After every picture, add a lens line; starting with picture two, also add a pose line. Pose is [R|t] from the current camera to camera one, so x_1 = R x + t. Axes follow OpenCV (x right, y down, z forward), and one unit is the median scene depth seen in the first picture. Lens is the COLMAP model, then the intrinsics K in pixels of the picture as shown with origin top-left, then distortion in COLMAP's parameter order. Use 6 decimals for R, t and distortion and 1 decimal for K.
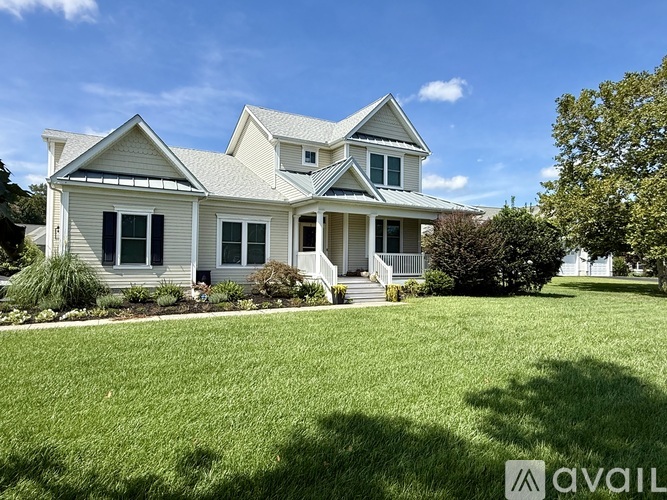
lens RADIAL K [[447.3, 0, 333.6], [0, 447.3, 250.9], [0, 0, 1]] dist [-0.017740, -0.000043]
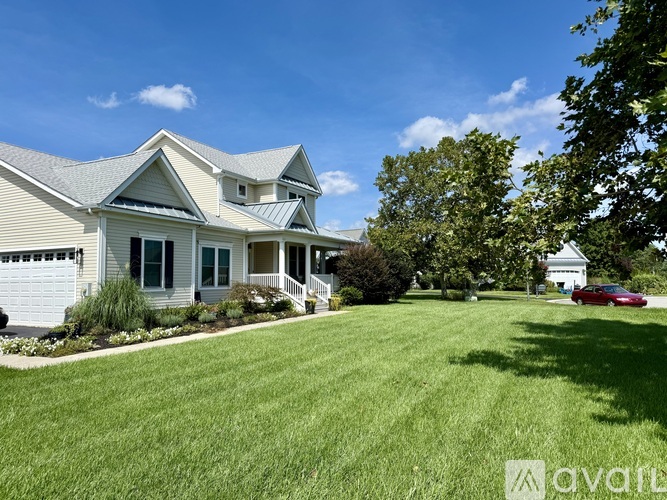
lens RADIAL K [[471.6, 0, 333.1], [0, 471.6, 250.1], [0, 0, 1]] dist [-0.011488, -0.010435]
pose [[0.826888, 0.019714, 0.562021, -0.623959], [0.000513, 0.999359, -0.035809, -0.015779], [-0.562367, 0.029899, 0.826347, -0.143398]]
